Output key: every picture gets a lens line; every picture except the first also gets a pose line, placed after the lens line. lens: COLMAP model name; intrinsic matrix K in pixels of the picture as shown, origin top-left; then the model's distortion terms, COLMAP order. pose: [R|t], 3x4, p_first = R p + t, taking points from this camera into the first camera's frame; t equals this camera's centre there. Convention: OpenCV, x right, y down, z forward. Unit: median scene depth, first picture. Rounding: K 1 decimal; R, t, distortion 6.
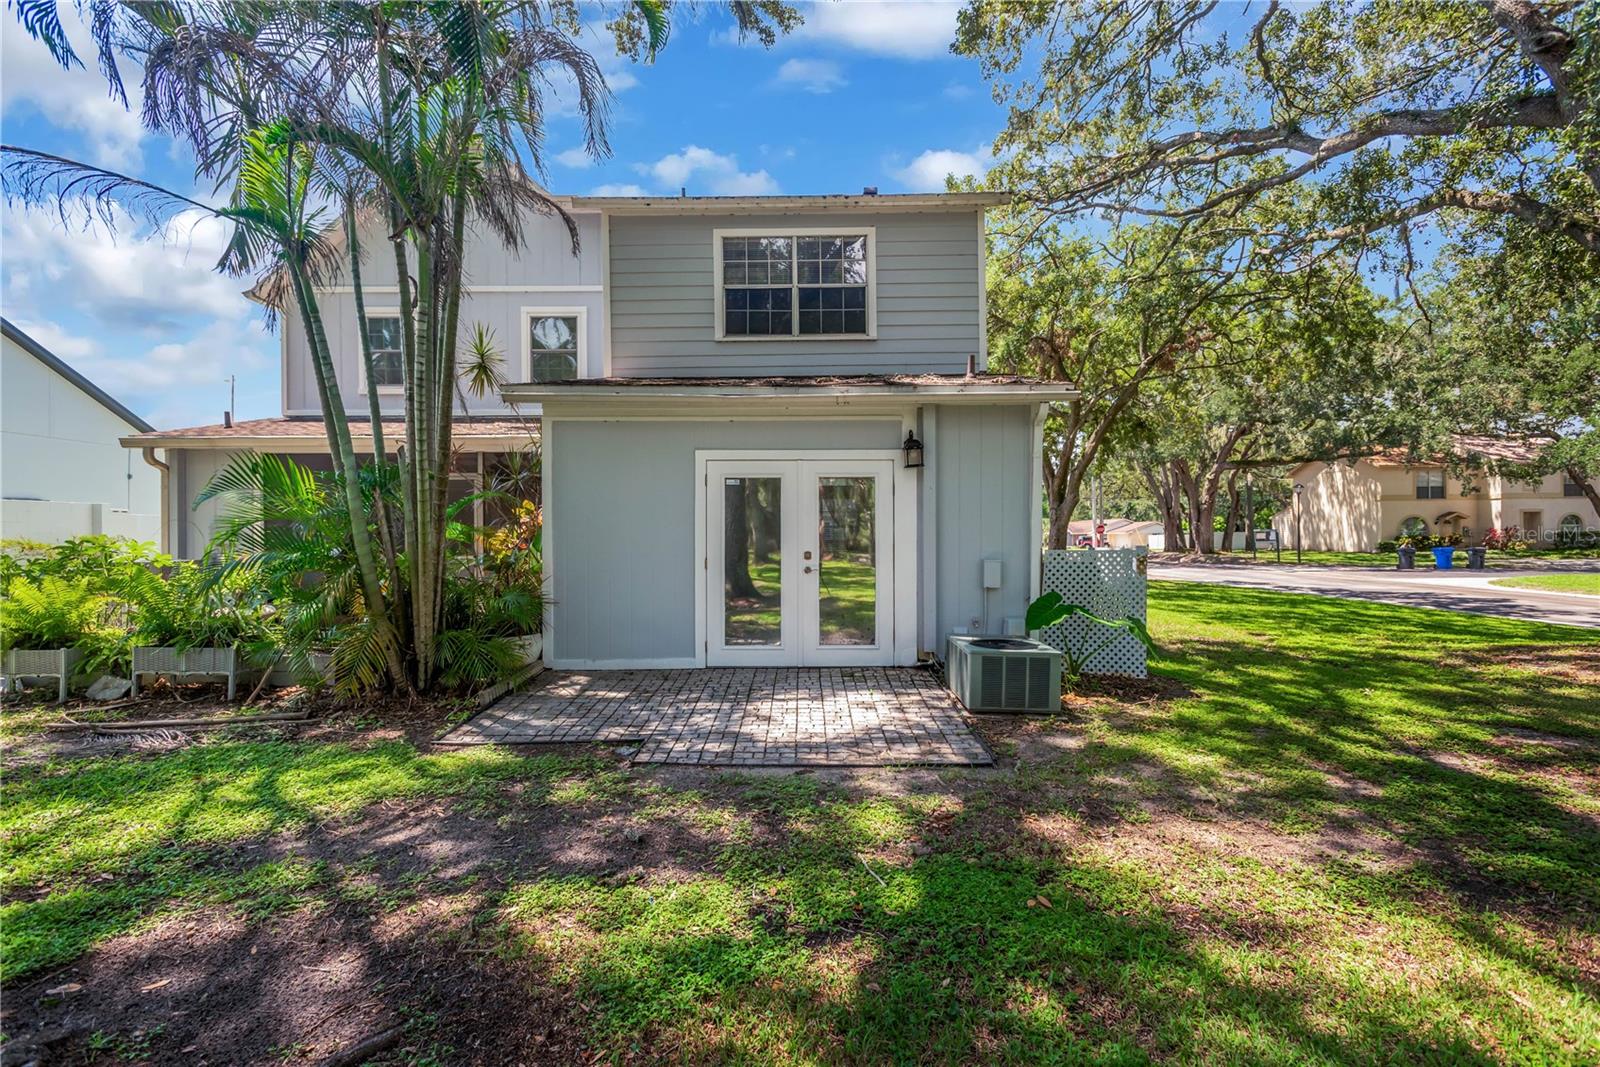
lens RADIAL K [[744.8, 0, 807.0], [0, 744.8, 530.2], [0, 0, 1]] dist [0.019346, -0.005925]
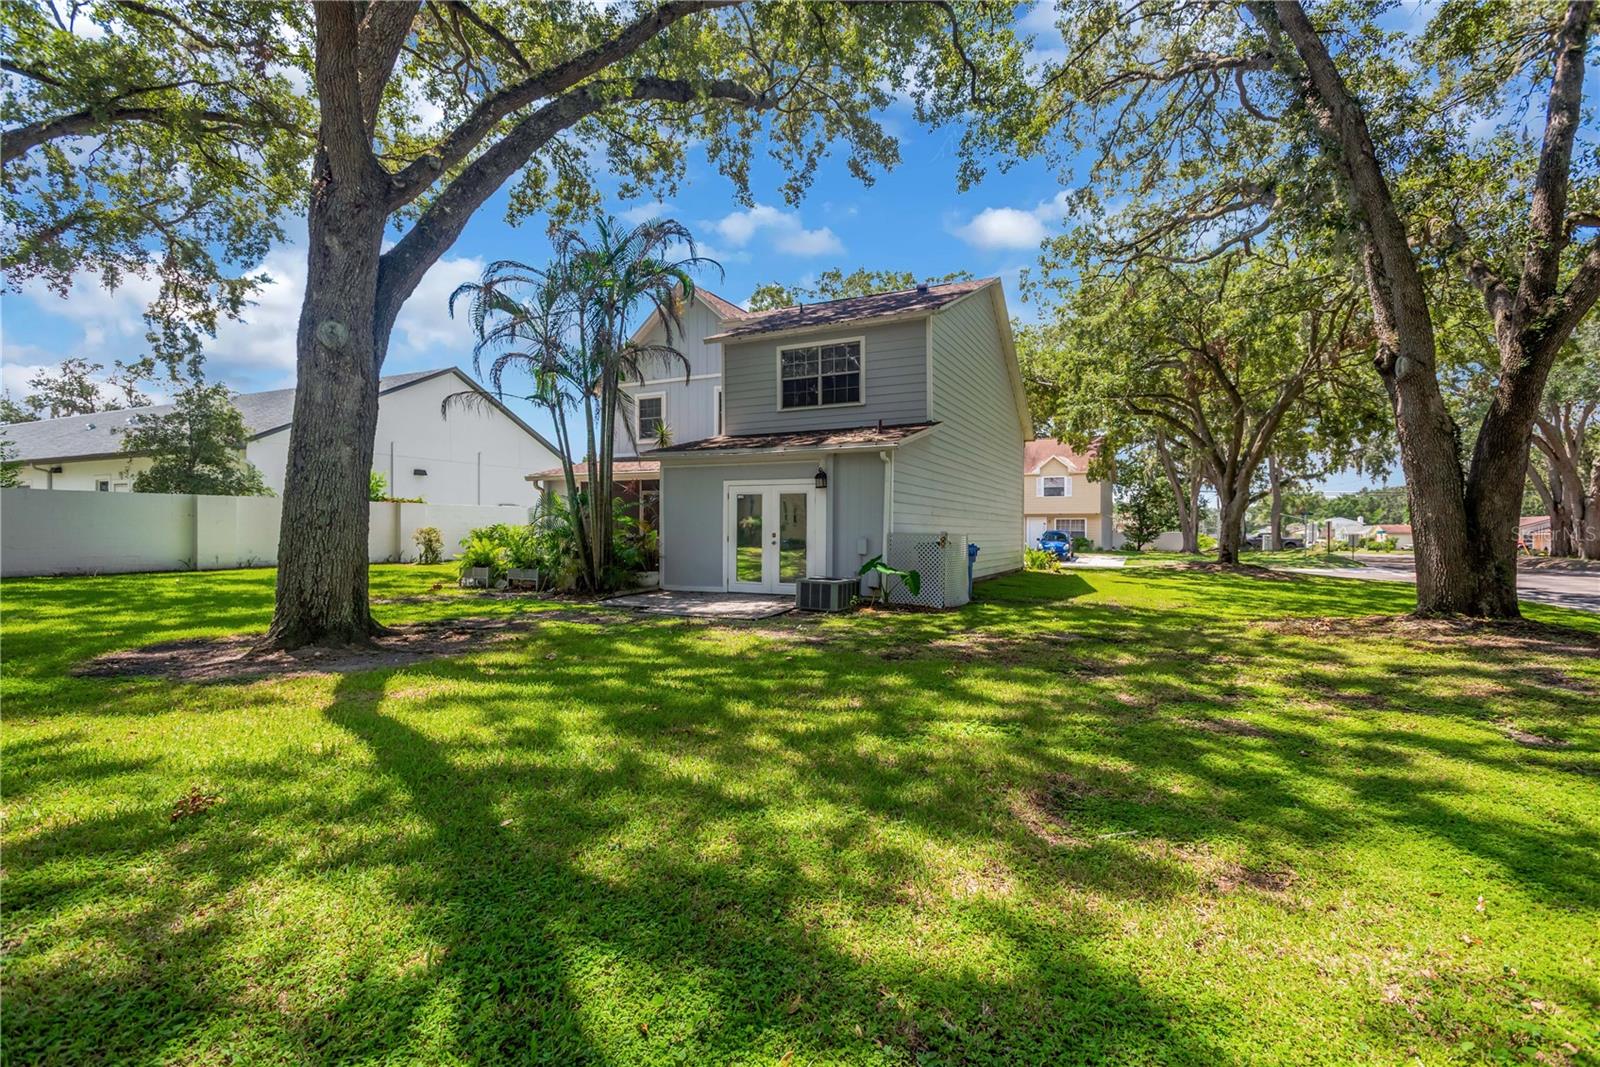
lens RADIAL K [[744.8, 0, 794.1], [0, 744.8, 534.5], [0, 0, 1]] dist [0.019346, -0.005925]
pose [[0.901849, 0.006955, -0.431996, 0.852767], [-0.003537, 0.999956, 0.008717, 0.015040], [0.432037, -0.006334, 0.901834, -0.681579]]
